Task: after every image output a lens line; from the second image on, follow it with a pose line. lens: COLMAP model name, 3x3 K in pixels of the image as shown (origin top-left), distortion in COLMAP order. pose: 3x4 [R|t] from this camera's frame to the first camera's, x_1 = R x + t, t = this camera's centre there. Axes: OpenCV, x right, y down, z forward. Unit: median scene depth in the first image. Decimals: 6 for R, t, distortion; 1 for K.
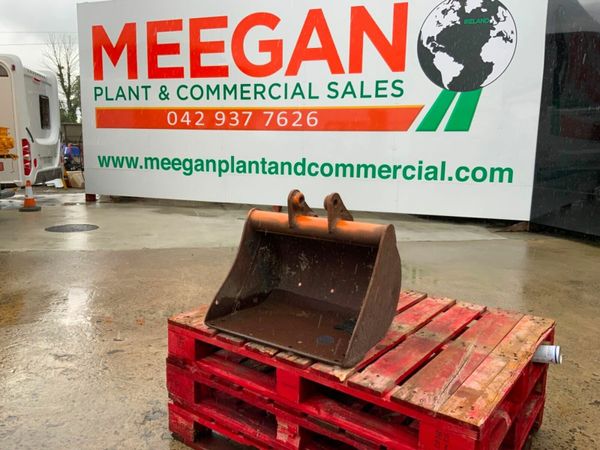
lens RADIAL K [[498.8, 0, 300.0], [0, 498.8, 225.0], [0, 0, 1]] dist [0.068982, -0.132292]
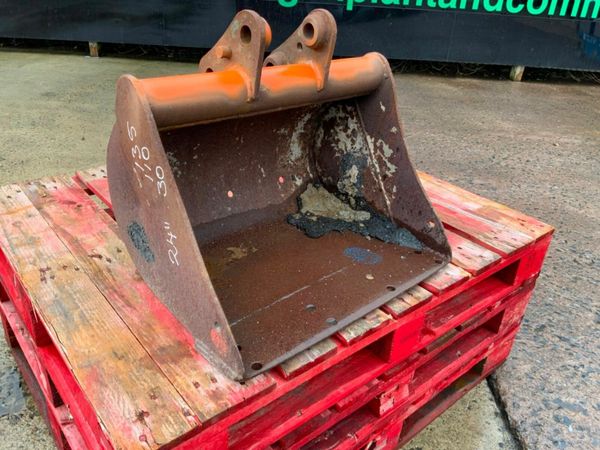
lens RADIAL K [[498.8, 0, 300.0], [0, 498.8, 225.0], [0, 0, 1]] dist [0.068982, -0.132292]
pose [[0.245321, -0.464973, 0.850657, -0.528094], [0.094943, 0.884776, 0.456242, -0.117388], [-0.964782, -0.031162, 0.261200, 0.936153]]
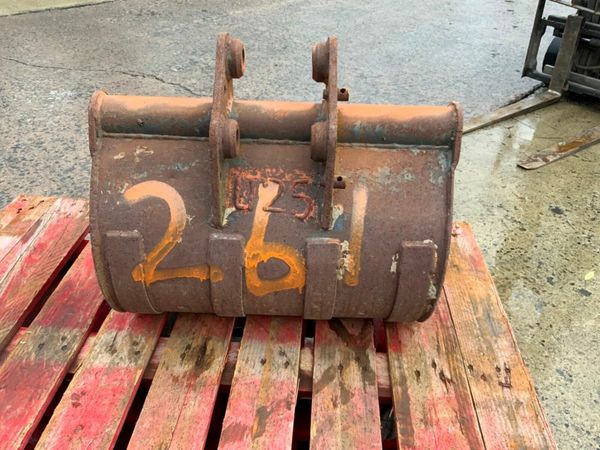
lens RADIAL K [[498.8, 0, 300.0], [0, 498.8, 225.0], [0, 0, 1]] dist [0.068982, -0.132292]
pose [[-0.842656, 0.254576, -0.474471, 0.282688], [-0.137661, 0.750034, 0.646914, -0.251671], [0.520558, 0.610442, -0.596975, 1.498066]]
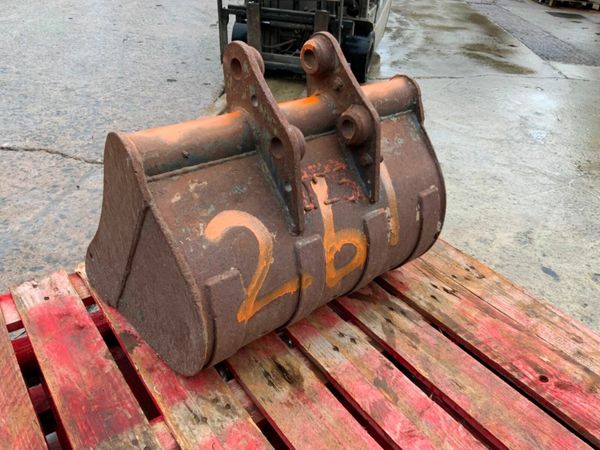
lens RADIAL K [[498.8, 0, 300.0], [0, 498.8, 225.0], [0, 0, 1]] dist [0.068982, -0.132292]
pose [[-0.295747, 0.469851, -0.831730, 0.510921], [-0.217399, 0.814727, 0.537548, -0.192403], [0.930200, 0.339795, -0.138808, 1.238252]]
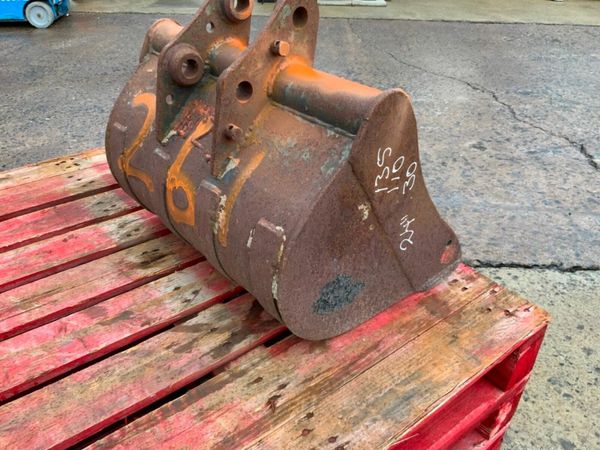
lens RADIAL K [[498.8, 0, 300.0], [0, 498.8, 225.0], [0, 0, 1]] dist [0.068982, -0.132292]
pose [[-0.962722, -0.181304, 0.200735, -0.139999], [-0.003032, 0.749298, 0.662226, -0.219733], [-0.270474, 0.636931, -0.721916, 1.573685]]
